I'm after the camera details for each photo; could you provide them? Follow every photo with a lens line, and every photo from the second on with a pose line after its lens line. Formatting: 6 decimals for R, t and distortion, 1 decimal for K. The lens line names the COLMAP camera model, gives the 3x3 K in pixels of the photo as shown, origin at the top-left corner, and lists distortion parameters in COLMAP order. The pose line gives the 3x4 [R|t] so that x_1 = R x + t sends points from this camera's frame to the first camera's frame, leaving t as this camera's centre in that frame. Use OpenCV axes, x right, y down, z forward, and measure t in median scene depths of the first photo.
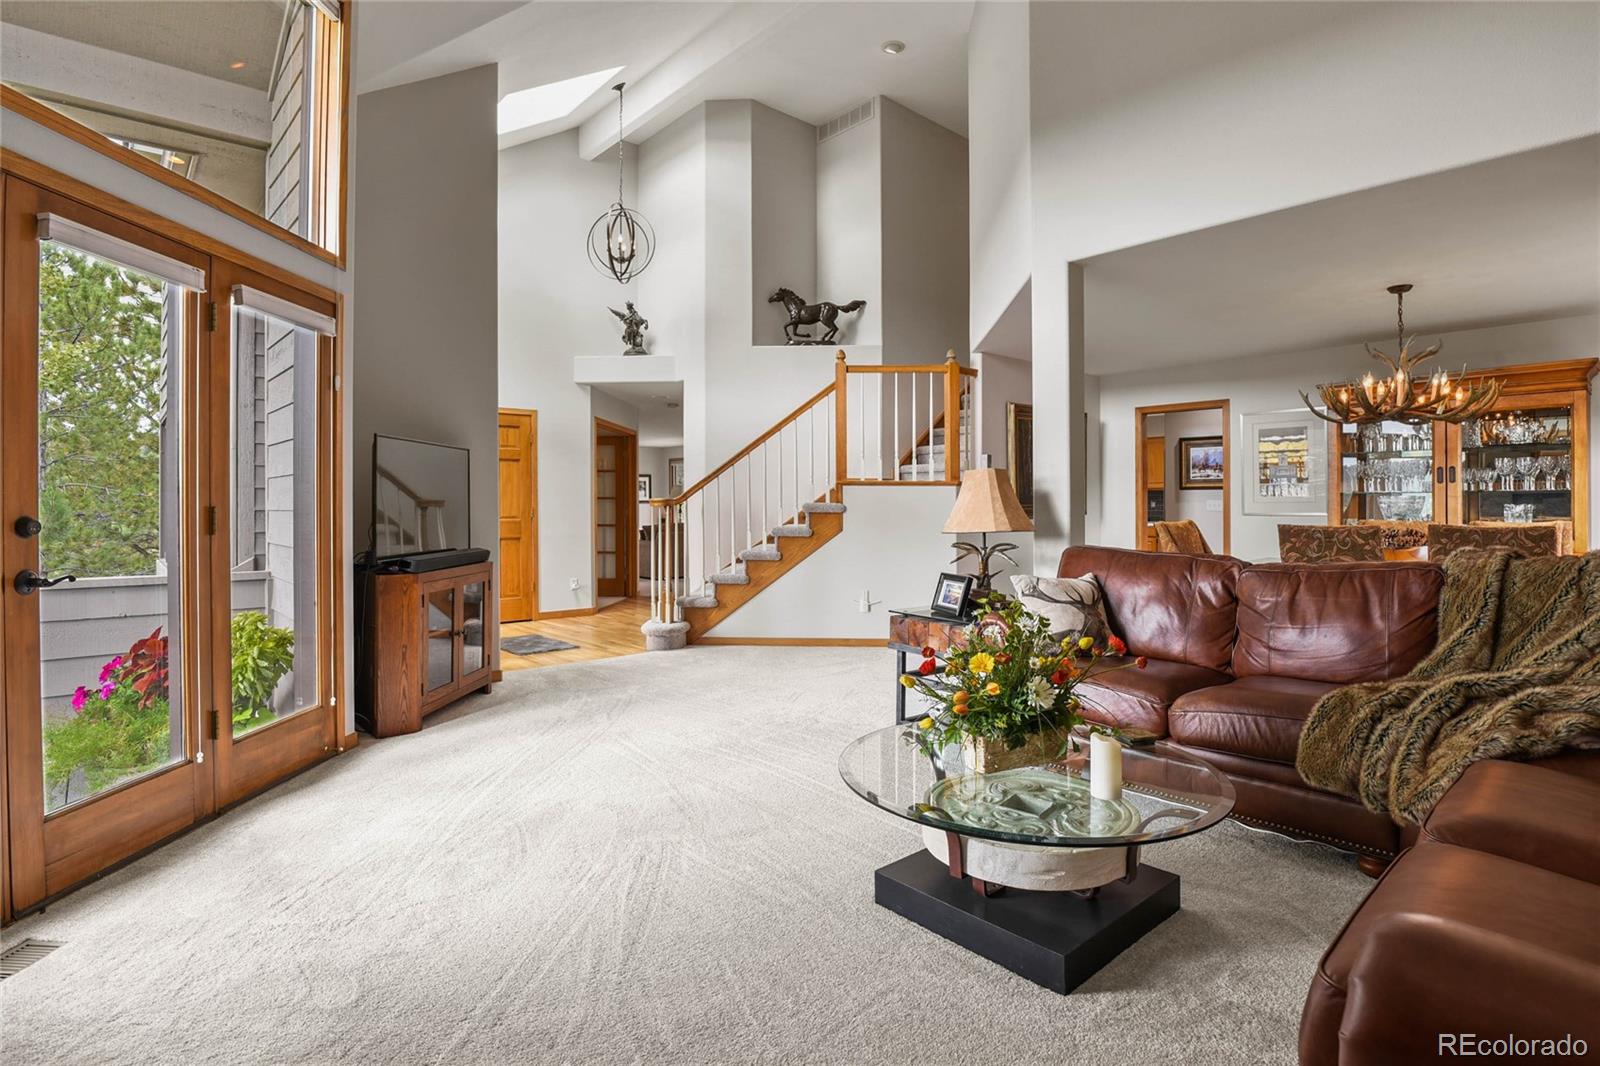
lens RADIAL K [[820.1, 0, 806.0], [0, 820.1, 519.8], [0, 0, 1]] dist [-0.001183, -0.000412]
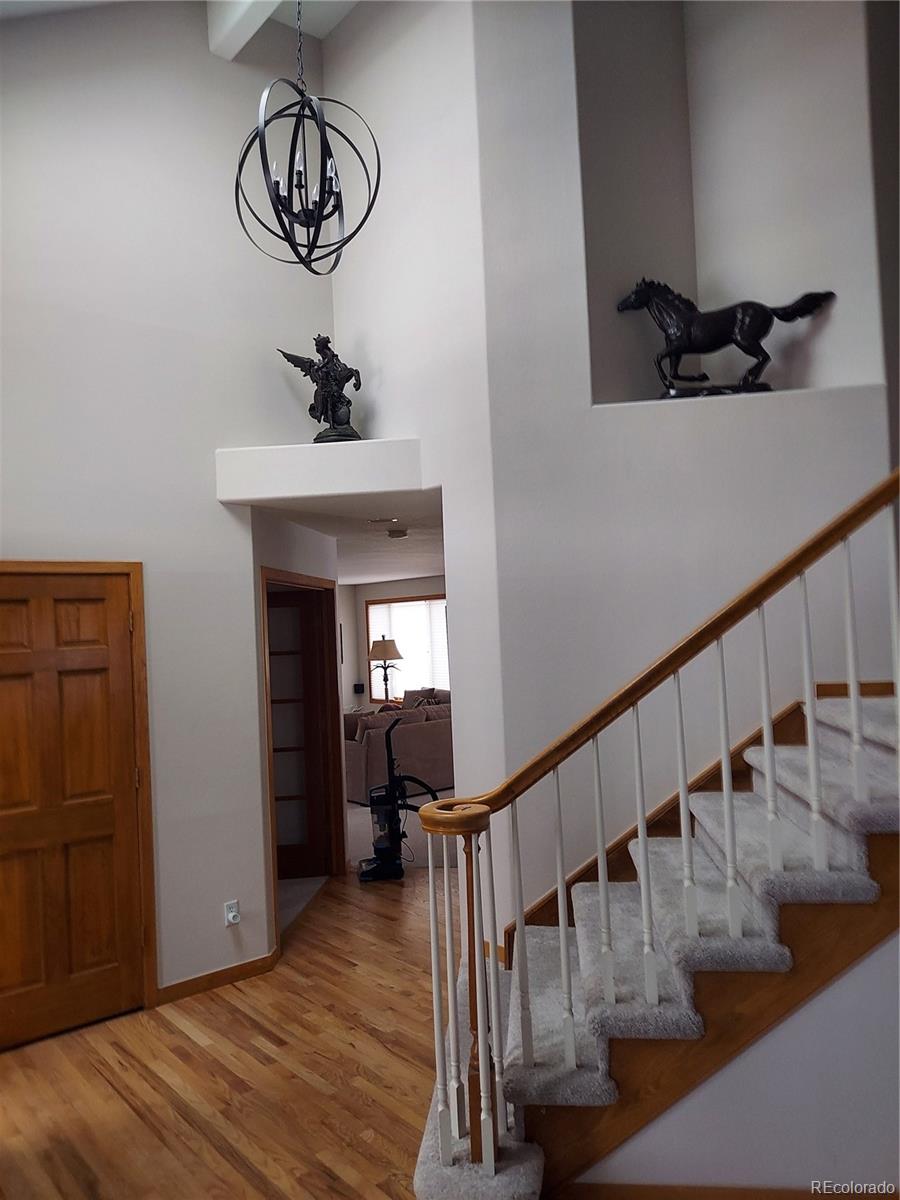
lens RADIAL K [[843.2, 0, 449.8], [0, 843.2, 600.1], [0, 0, 1]] dist [0.044947, 0.000302]
pose [[0.998343, -0.047377, -0.032655, -0.133369], [0.046153, 0.998238, -0.037287, -0.086054], [0.034364, 0.035719, 0.998771, 0.515445]]
